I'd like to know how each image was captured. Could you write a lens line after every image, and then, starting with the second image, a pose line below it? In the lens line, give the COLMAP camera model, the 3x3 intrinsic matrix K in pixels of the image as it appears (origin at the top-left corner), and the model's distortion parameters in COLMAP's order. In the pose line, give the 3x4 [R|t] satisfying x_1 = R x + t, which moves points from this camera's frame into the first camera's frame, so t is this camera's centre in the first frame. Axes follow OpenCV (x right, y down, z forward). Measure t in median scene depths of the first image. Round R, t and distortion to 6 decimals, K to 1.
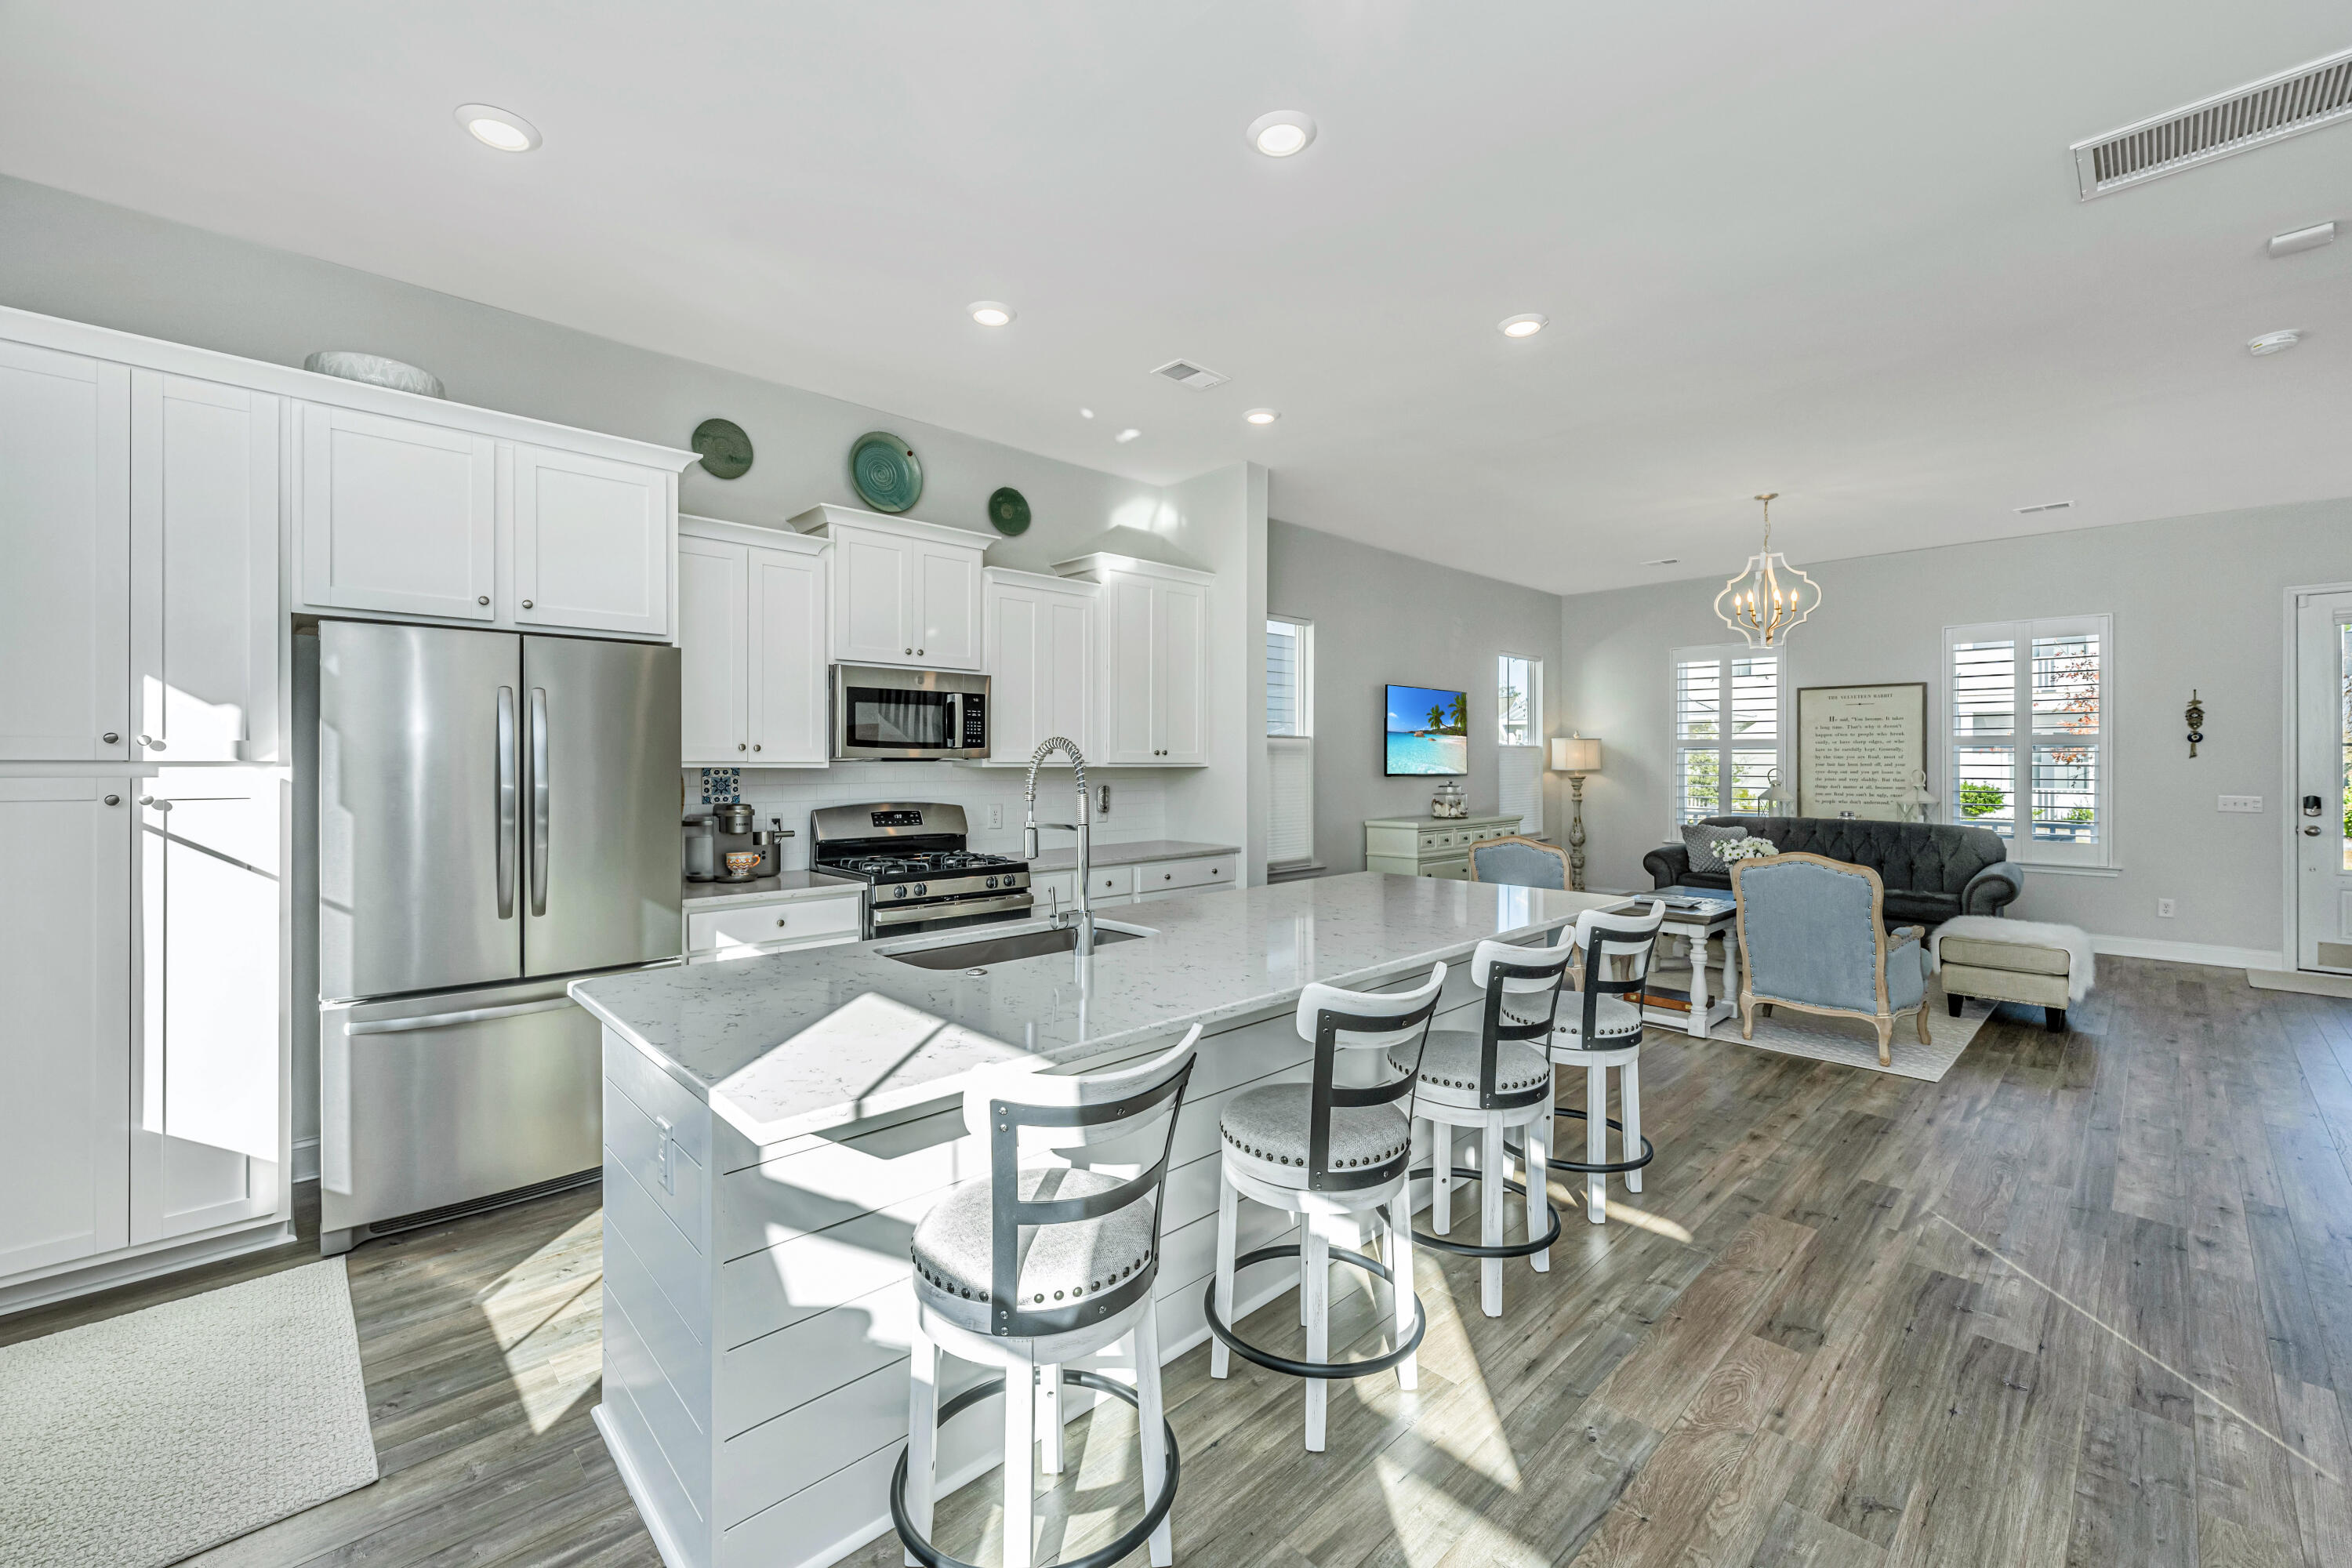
lens RADIAL K [[964.4, 0, 1174.2], [0, 964.4, 767.7], [0, 0, 1]] dist [-0.001880, 0.000628]
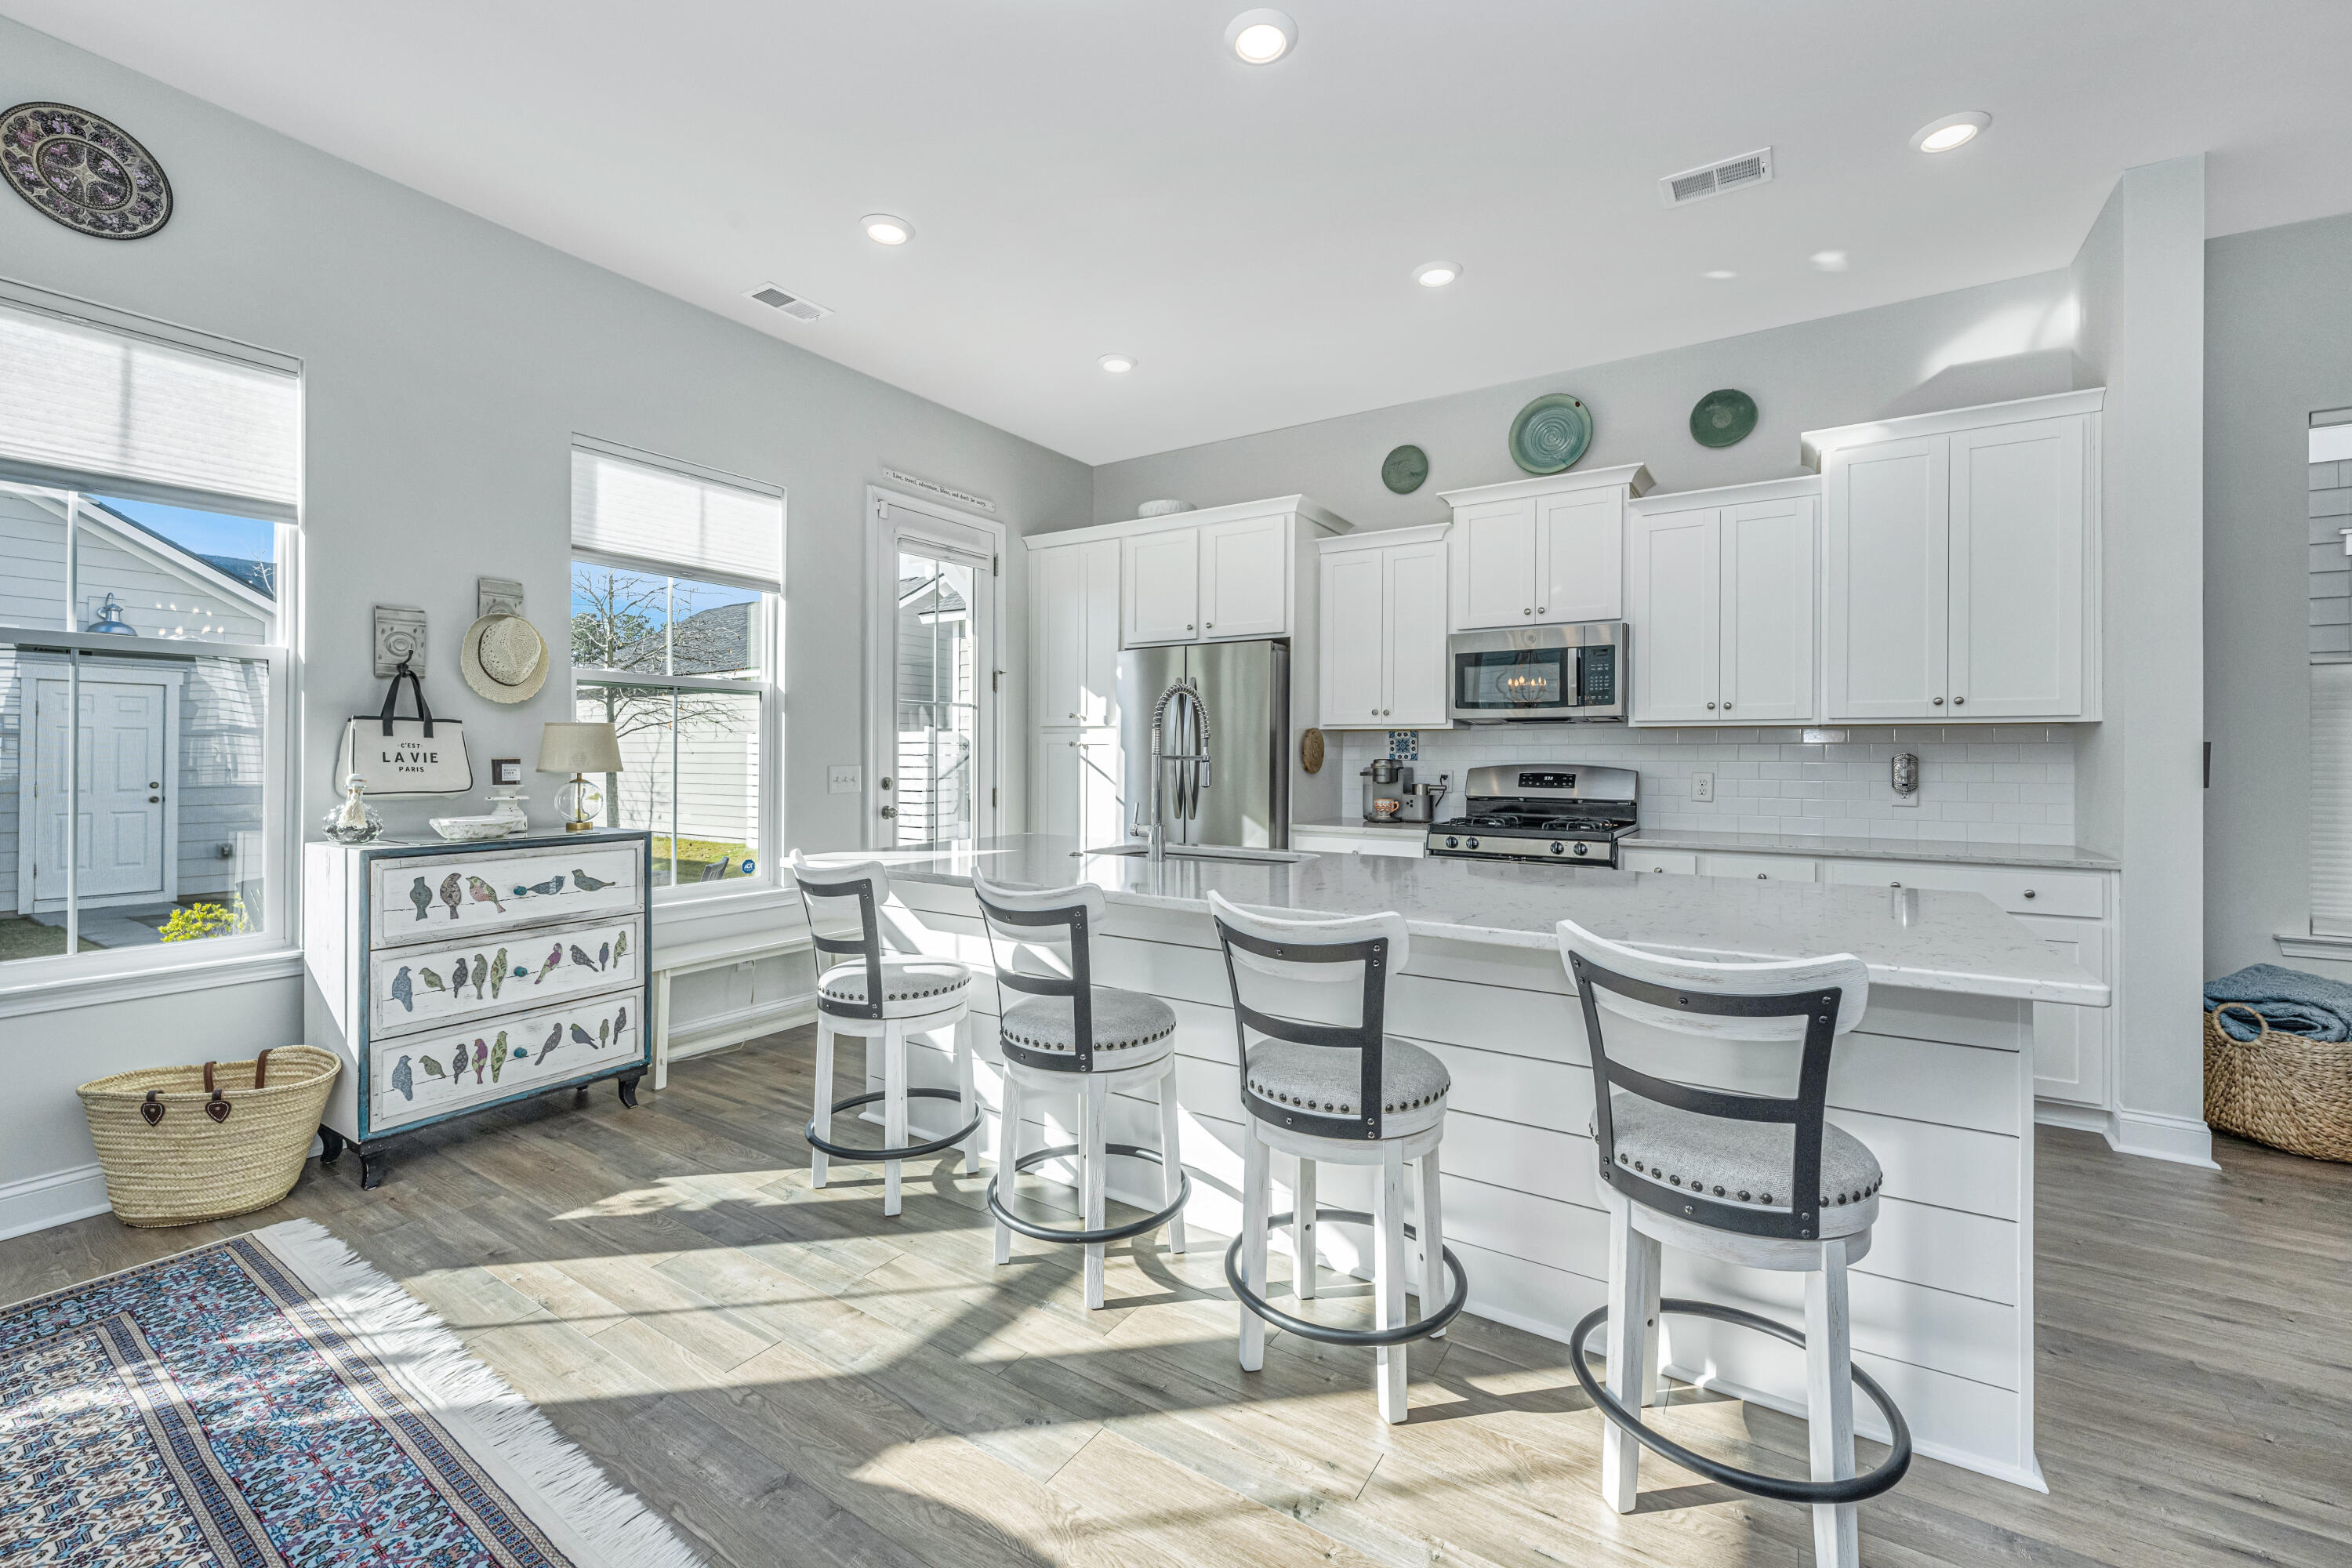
lens RADIAL K [[964.4, 0, 1190.6], [0, 964.4, 753.5], [0, 0, 1]] dist [-0.001880, 0.000628]
pose [[0.221359, -0.003002, -0.975188, 0.504700], [-0.011380, 0.999919, -0.005661, 0.029842], [0.975126, 0.012351, 0.221307, 0.354350]]
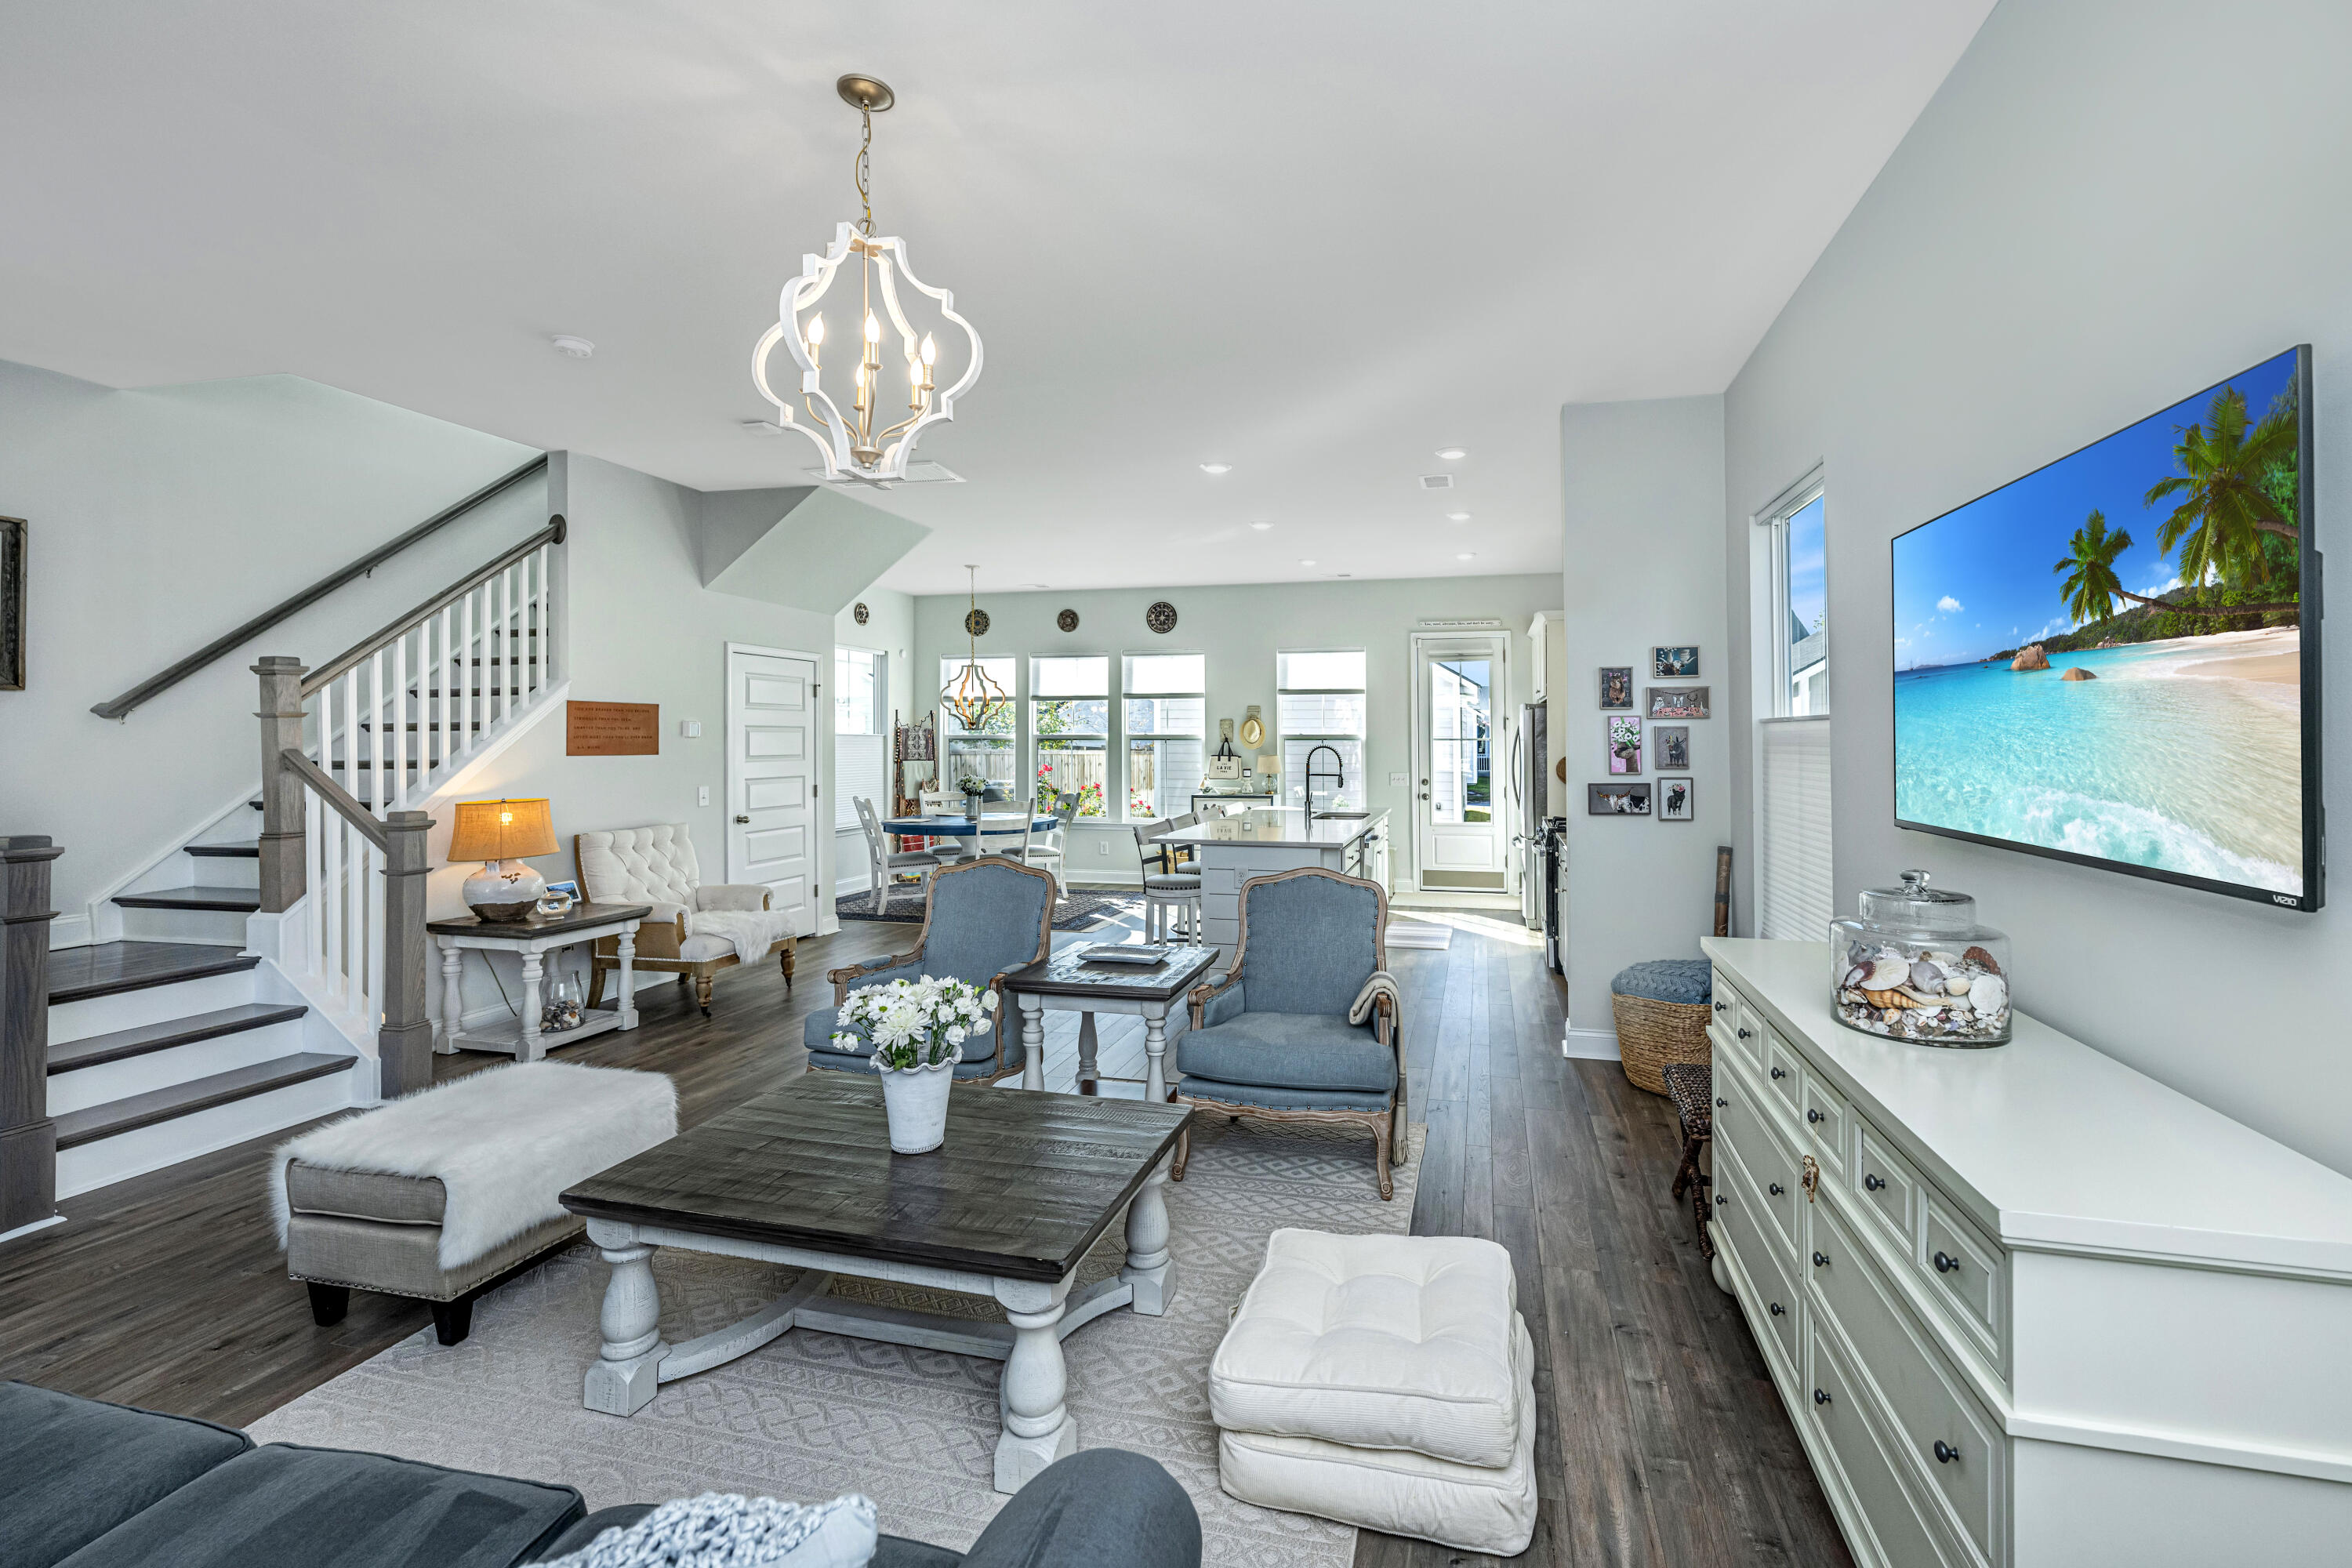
lens RADIAL K [[964.4, 0, 1261.5], [0, 964.4, 717.4], [0, 0, 1]] dist [-0.001880, 0.000628]
pose [[-0.833195, -0.015174, -0.552771, 0.801781], [-0.004592, 0.999779, -0.020523, -0.025252], [0.552960, -0.014562, -0.833081, 1.633699]]
